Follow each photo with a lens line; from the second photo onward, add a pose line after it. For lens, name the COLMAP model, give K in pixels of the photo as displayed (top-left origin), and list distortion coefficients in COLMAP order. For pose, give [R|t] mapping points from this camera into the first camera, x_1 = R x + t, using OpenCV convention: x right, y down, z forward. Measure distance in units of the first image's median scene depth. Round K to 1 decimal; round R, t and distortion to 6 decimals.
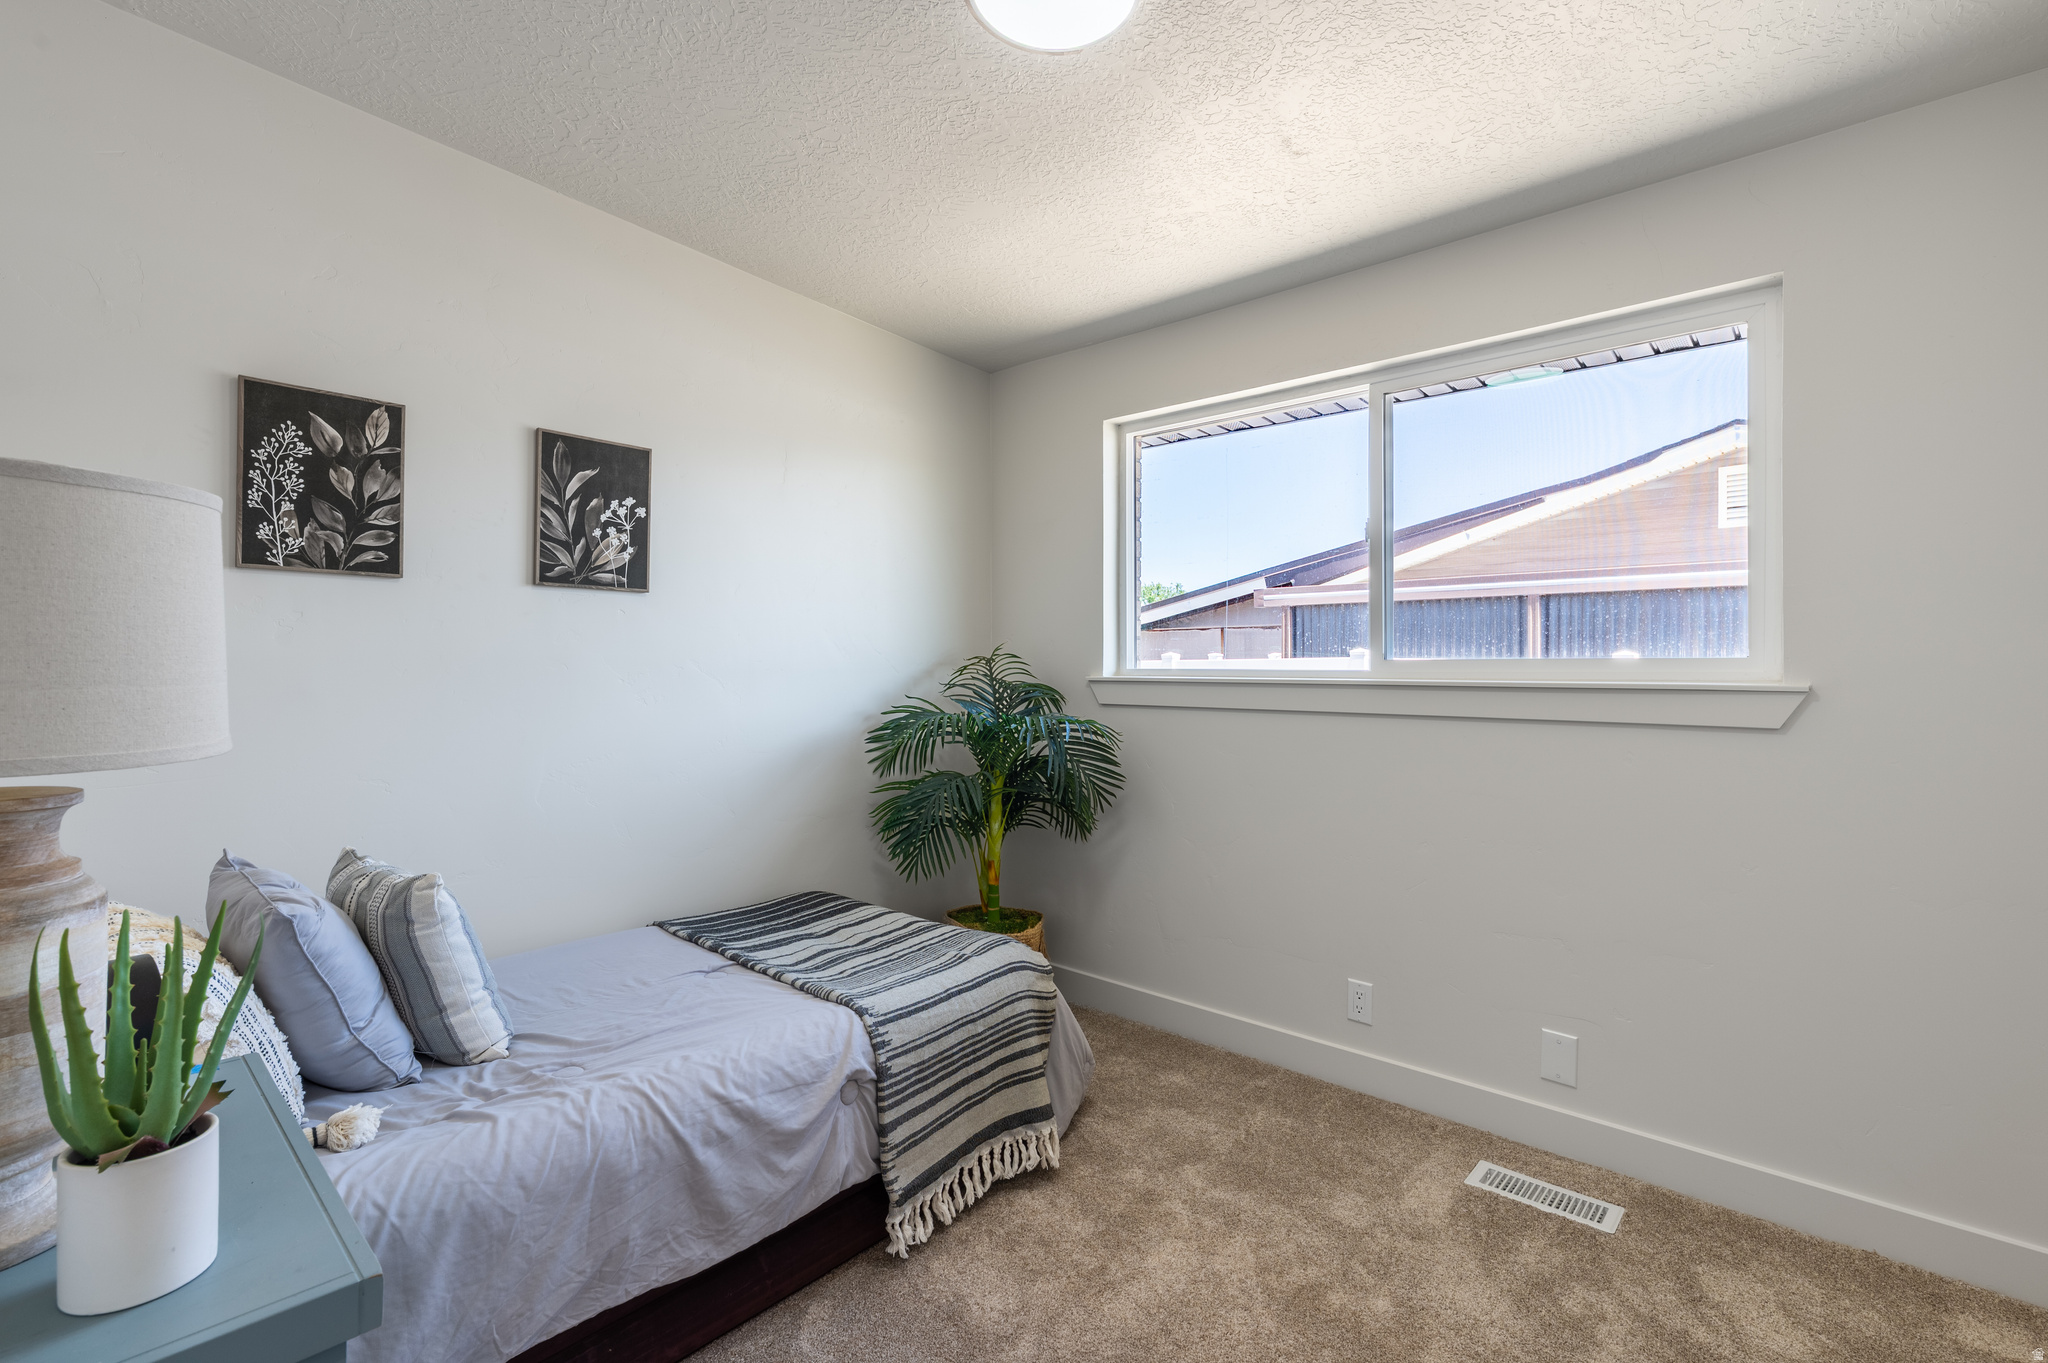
lens RADIAL K [[933.8, 0, 1014.4], [0, 933.8, 661.4], [0, 0, 1]] dist [-0.000333, 0.000145]
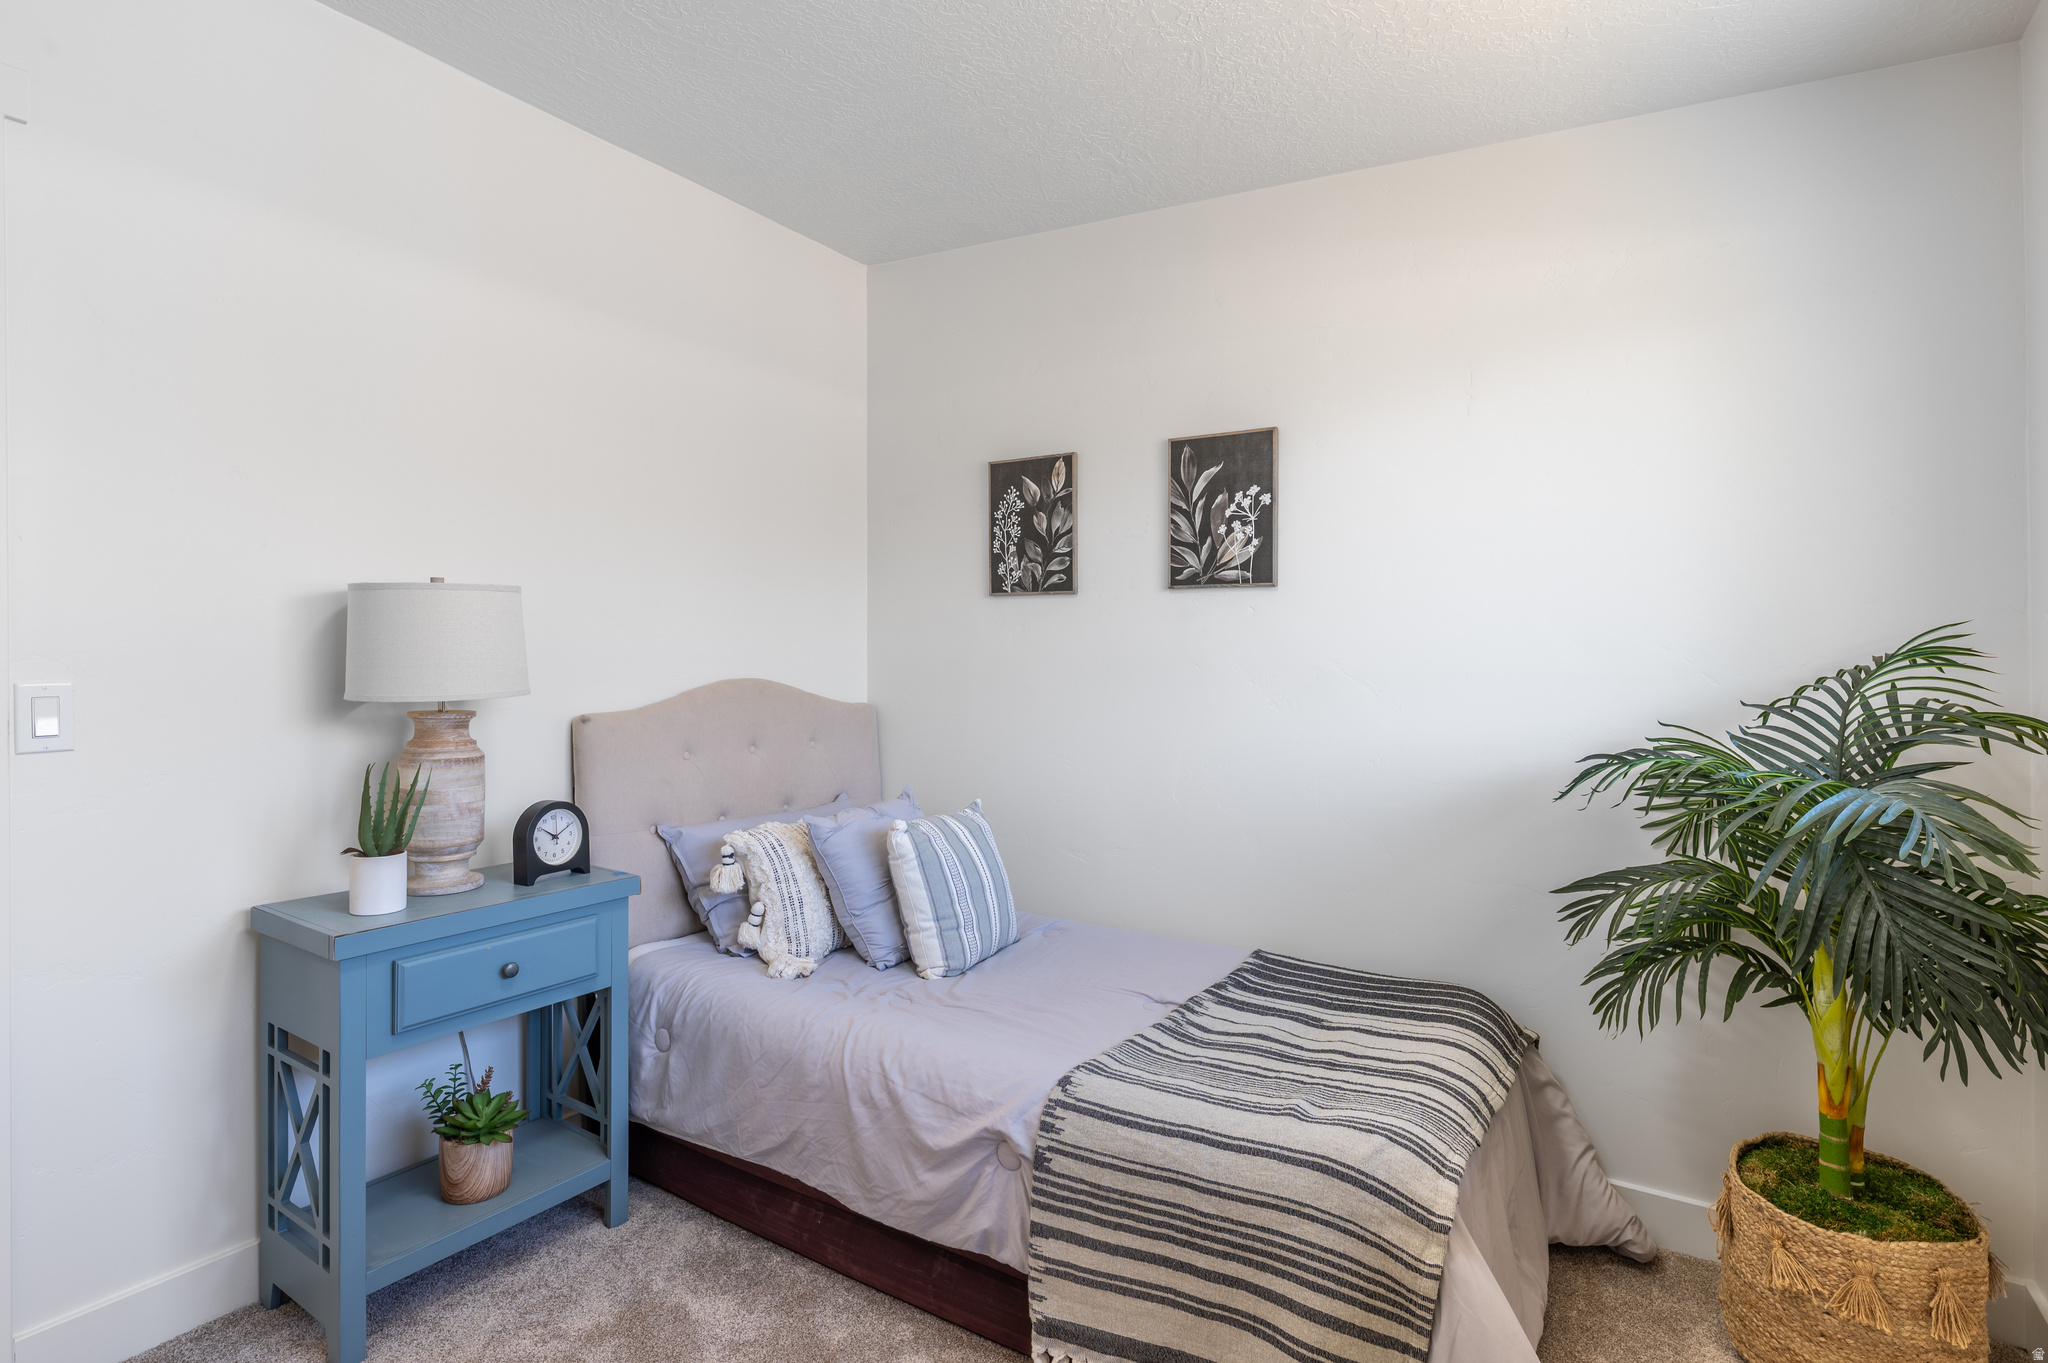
lens RADIAL K [[990.9, 0, 1027.4], [0, 990.9, 667.5], [0, 0, 1]] dist [0.000401, 0.000087]
pose [[0.172483, 0.003725, -0.985006, 0.615412], [-0.003659, 0.999988, 0.003141, 0.003594], [0.985006, 0.003062, 0.172494, 0.719761]]
